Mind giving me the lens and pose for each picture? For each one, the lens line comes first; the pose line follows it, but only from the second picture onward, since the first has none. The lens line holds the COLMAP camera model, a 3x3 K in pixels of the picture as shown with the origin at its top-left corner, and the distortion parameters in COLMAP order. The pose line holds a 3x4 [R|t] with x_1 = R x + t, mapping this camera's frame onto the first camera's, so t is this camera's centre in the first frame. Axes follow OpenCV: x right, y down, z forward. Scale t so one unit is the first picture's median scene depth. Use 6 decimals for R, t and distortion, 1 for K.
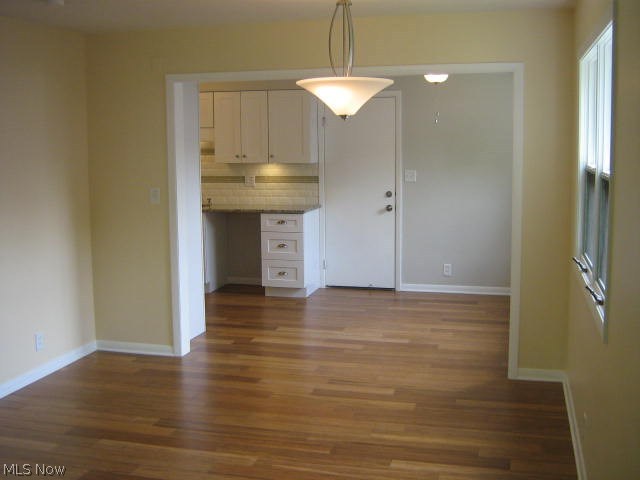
lens RADIAL K [[763.6, 0, 320.0], [0, 763.6, 240.0], [0, 0, 1]] dist [-0.125399, 0.024198]
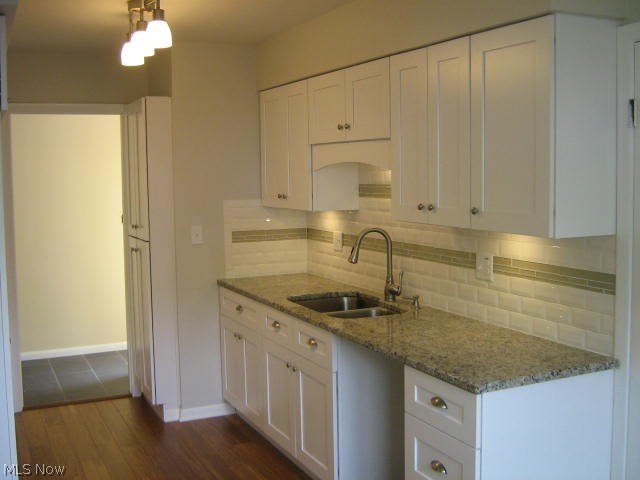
lens RADIAL K [[763.6, 0, 320.0], [0, 763.6, 240.0], [0, 0, 1]] dist [-0.125399, 0.024198]
pose [[0.635656, 0.070616, -0.768736, 0.166732], [-0.089831, 0.995809, 0.017195, -0.092160], [0.766728, 0.058126, 0.639335, 0.680294]]
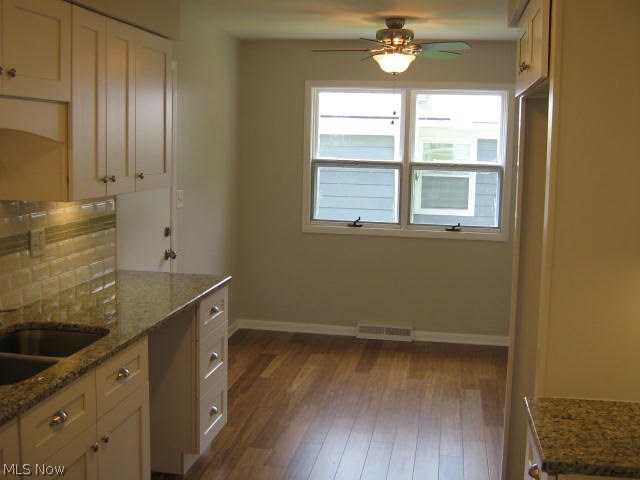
lens RADIAL K [[763.6, 0, 320.0], [0, 763.6, 240.0], [0, 0, 1]] dist [-0.125399, 0.024198]
pose [[-0.088468, -0.122123, 0.988564, -0.498227], [0.108624, 0.985354, 0.131447, -0.115796], [-0.990138, 0.119011, -0.073907, 0.898071]]
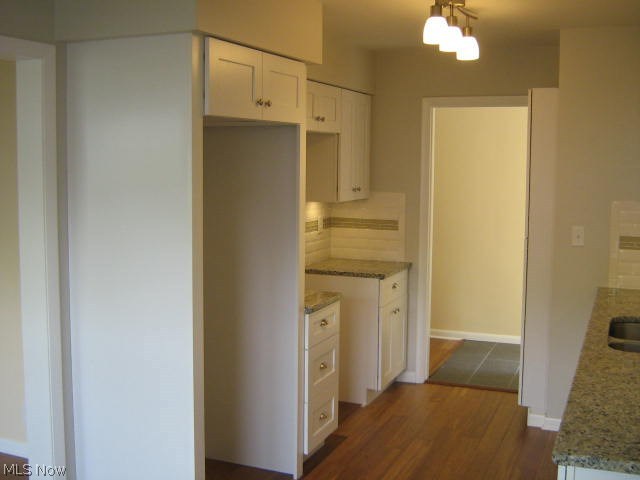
lens RADIAL K [[763.6, 0, 320.0], [0, 763.6, 240.0], [0, 0, 1]] dist [-0.125399, 0.024198]
pose [[-0.141798, 0.112575, -0.983474, 0.208743], [-0.134448, 0.982116, 0.131804, -0.119333], [0.980723, 0.150915, -0.124127, 0.858805]]
